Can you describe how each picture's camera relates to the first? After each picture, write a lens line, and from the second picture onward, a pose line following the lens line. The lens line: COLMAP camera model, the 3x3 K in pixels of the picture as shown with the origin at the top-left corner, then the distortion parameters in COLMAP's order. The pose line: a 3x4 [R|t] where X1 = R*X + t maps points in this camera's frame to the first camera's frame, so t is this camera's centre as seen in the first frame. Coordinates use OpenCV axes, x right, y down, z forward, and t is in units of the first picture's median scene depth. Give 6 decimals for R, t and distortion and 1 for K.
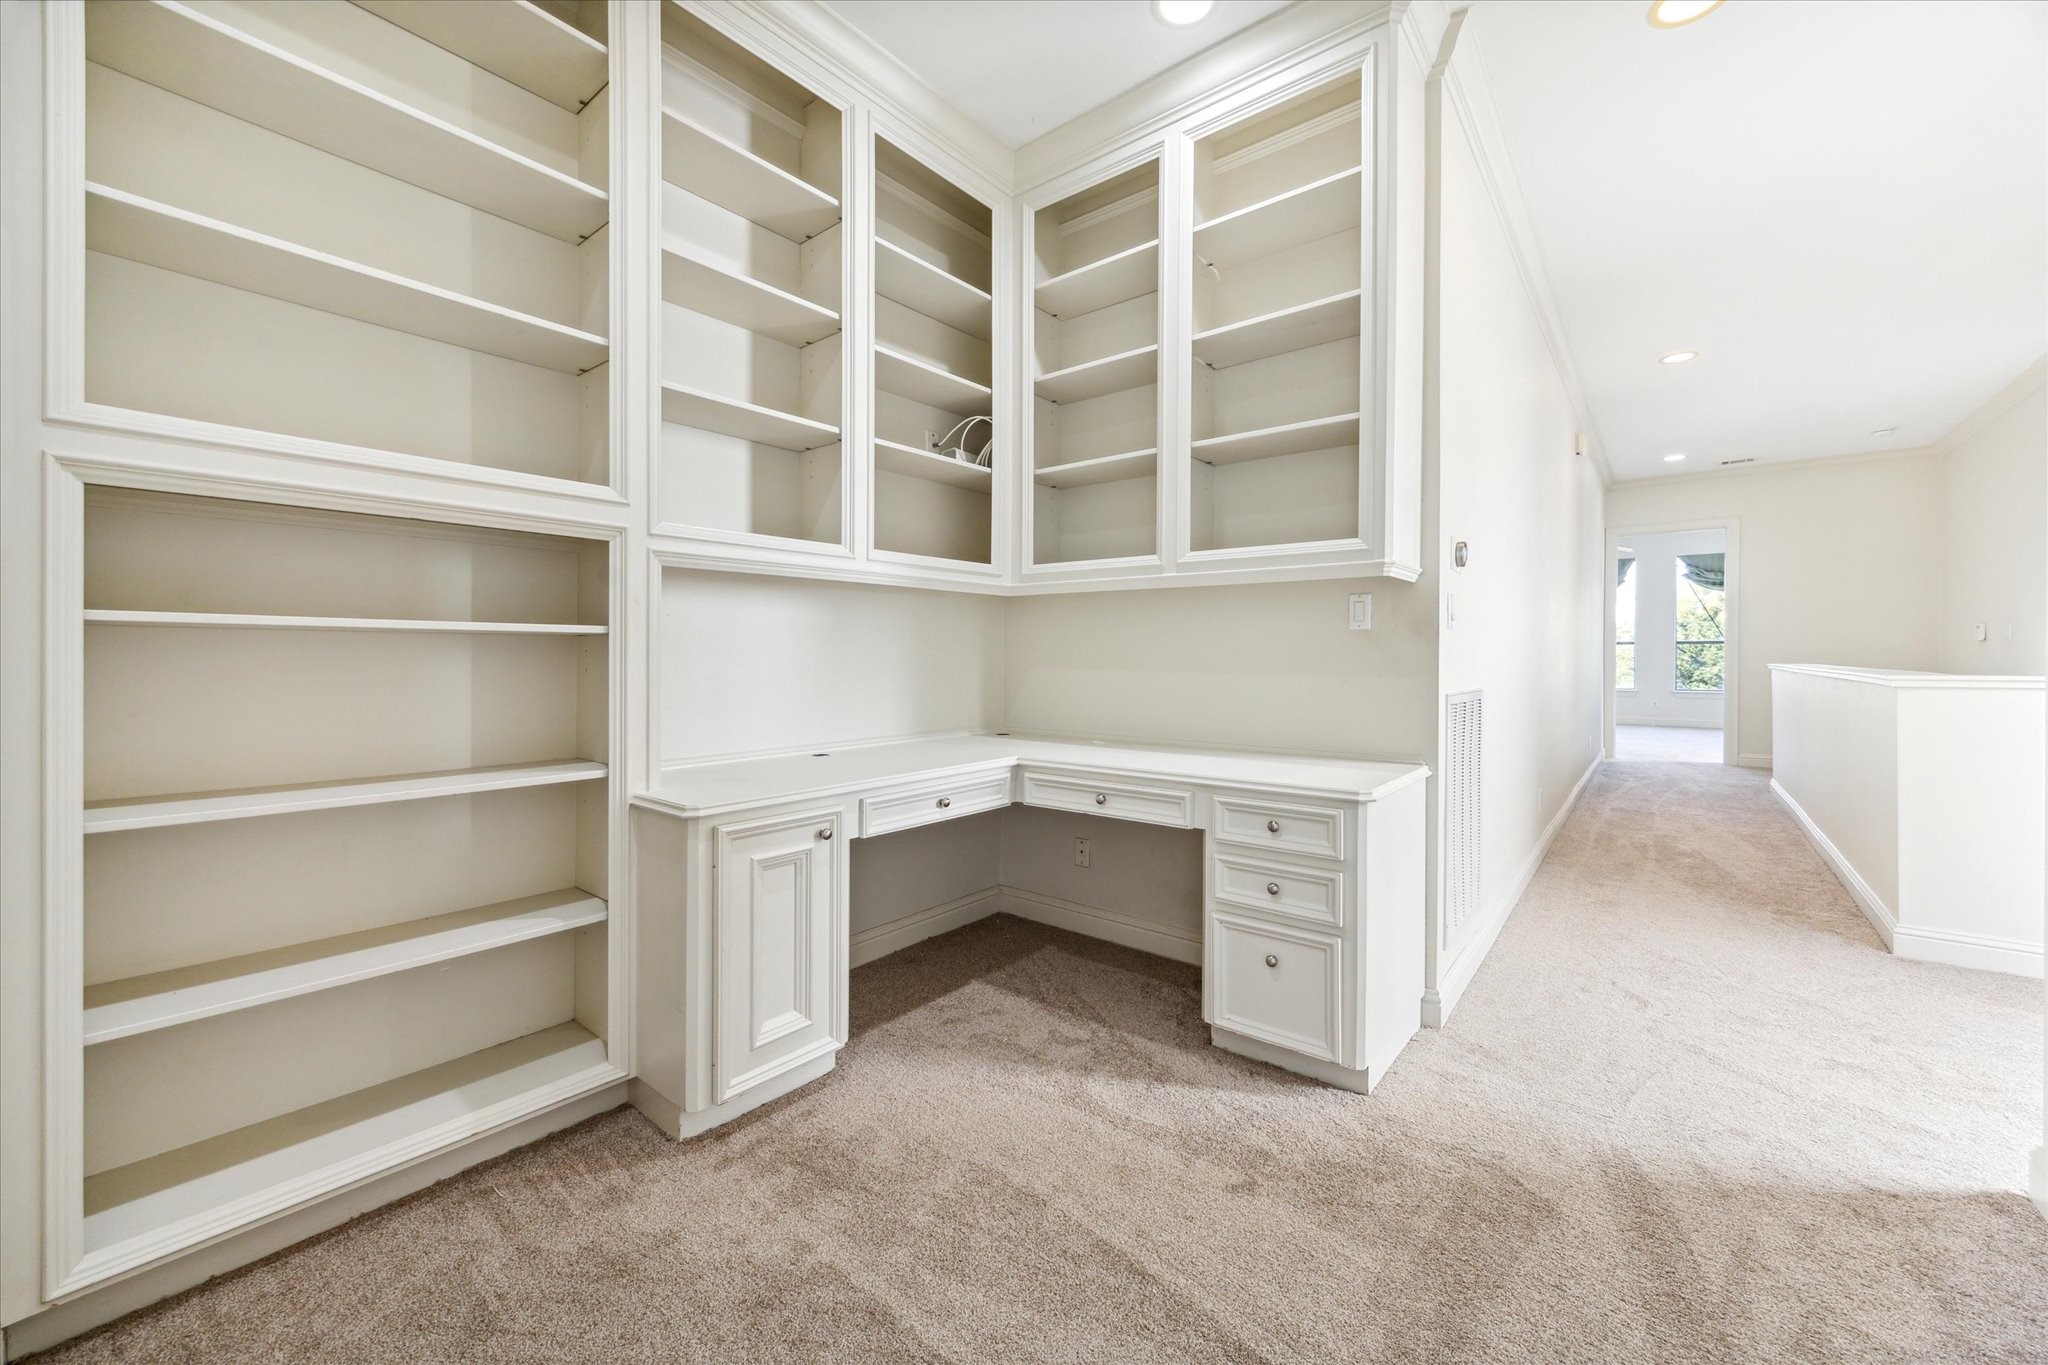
lens RADIAL K [[801.0, 0, 1017.6], [0, 801.0, 653.3], [0, 0, 1]] dist [-0.000216, 0.000011]
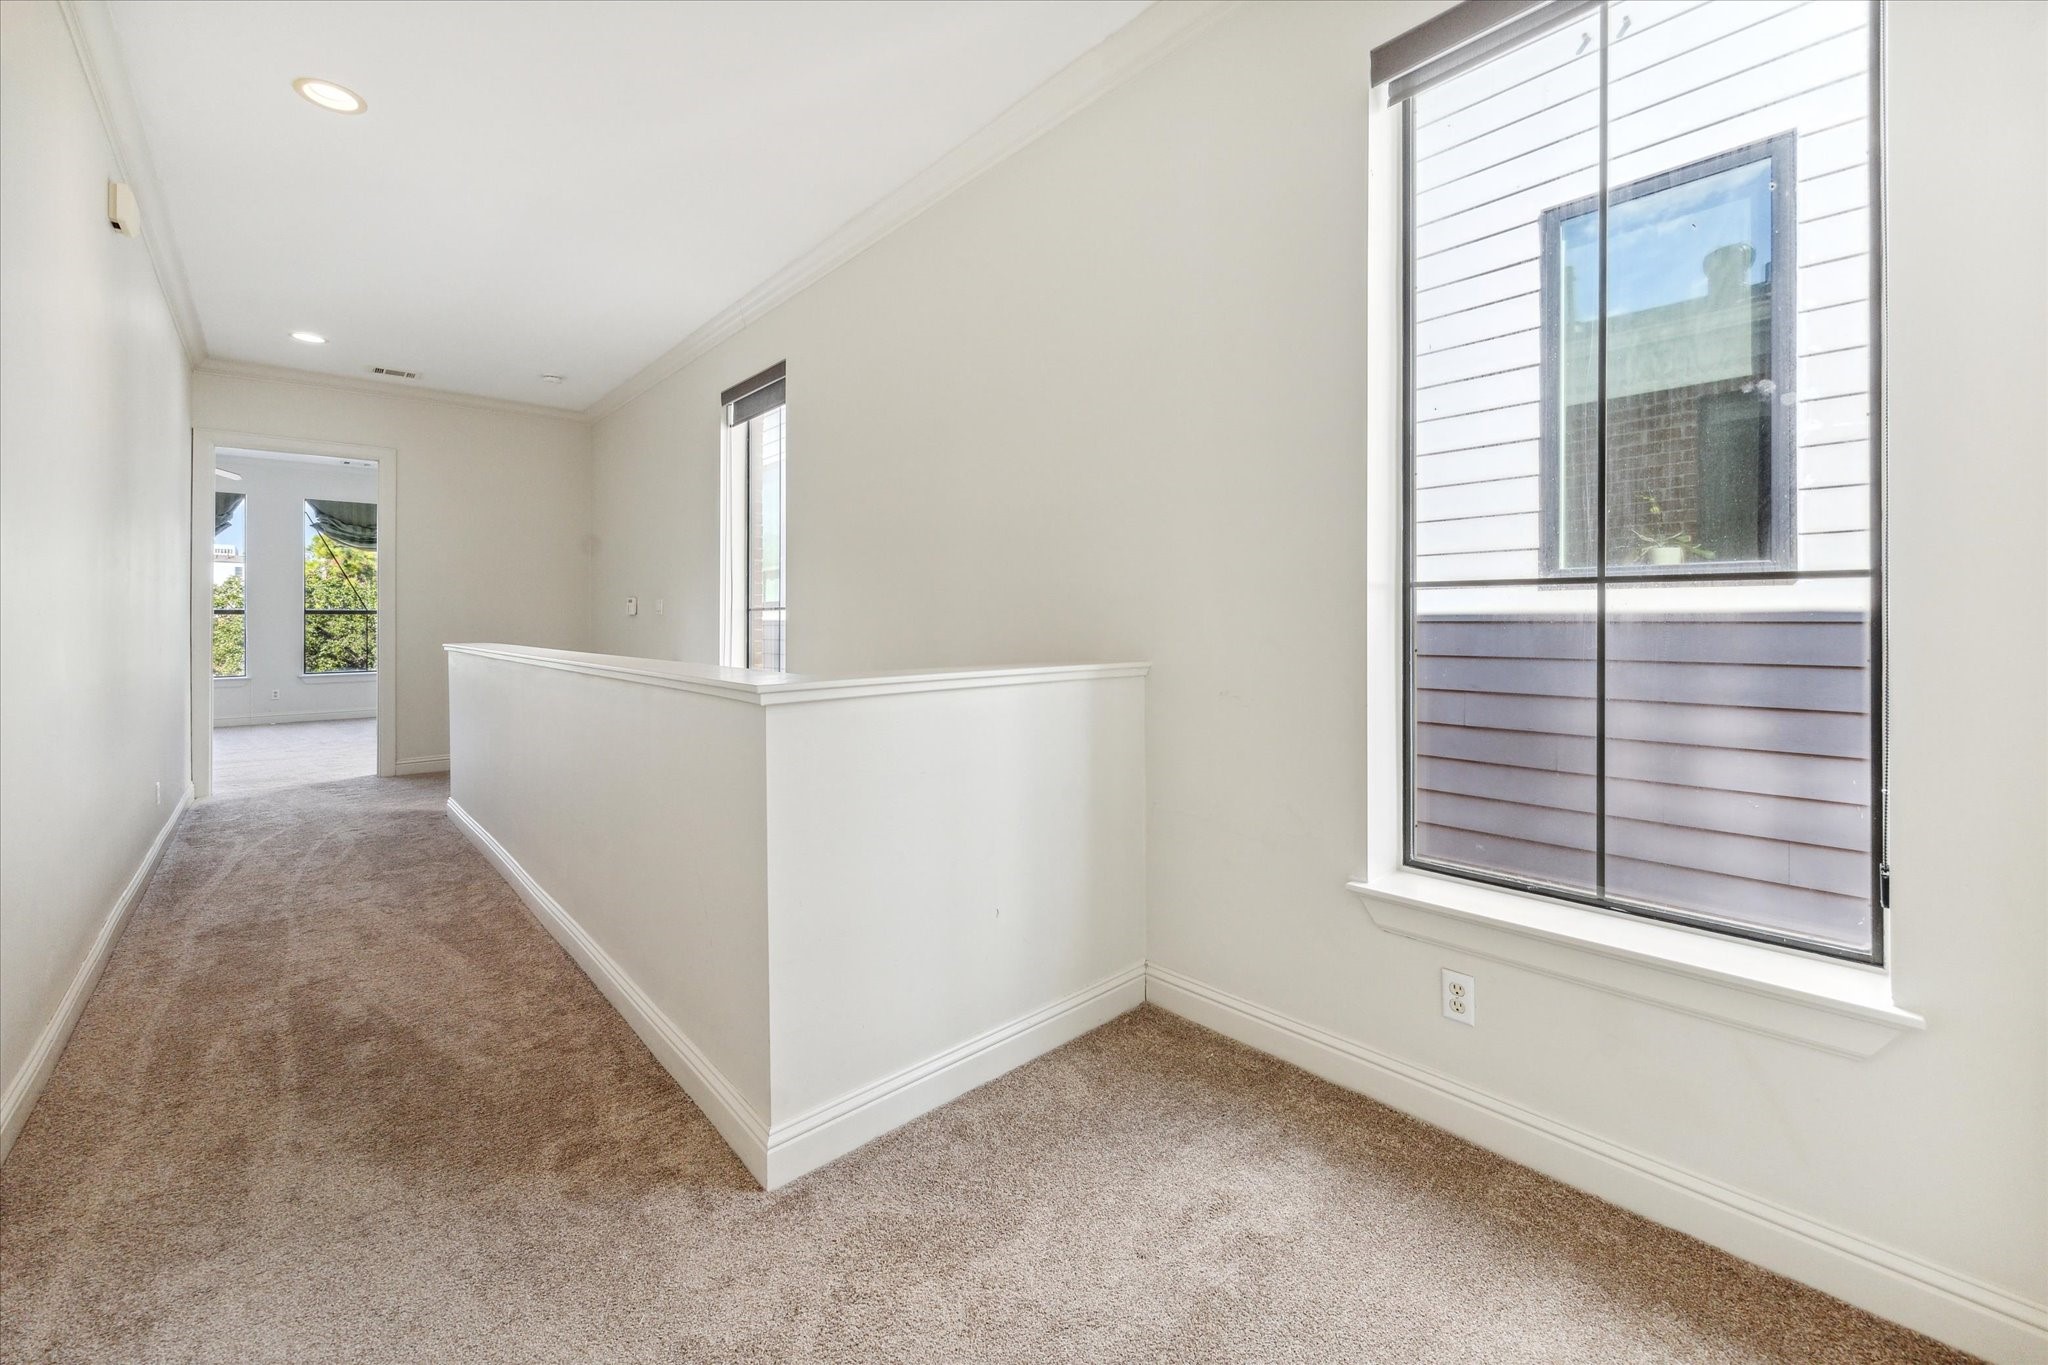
lens RADIAL K [[811.0, 0, 1024.0], [0, 811.0, 623.1], [0, 0, 1]] dist [-0.000054, -0.000166]
pose [[0.147690, -0.004050, 0.989025, 0.209015], [0.002421, 0.999990, 0.003733, -0.005927], [-0.989031, 0.001843, 0.147698, 0.271861]]
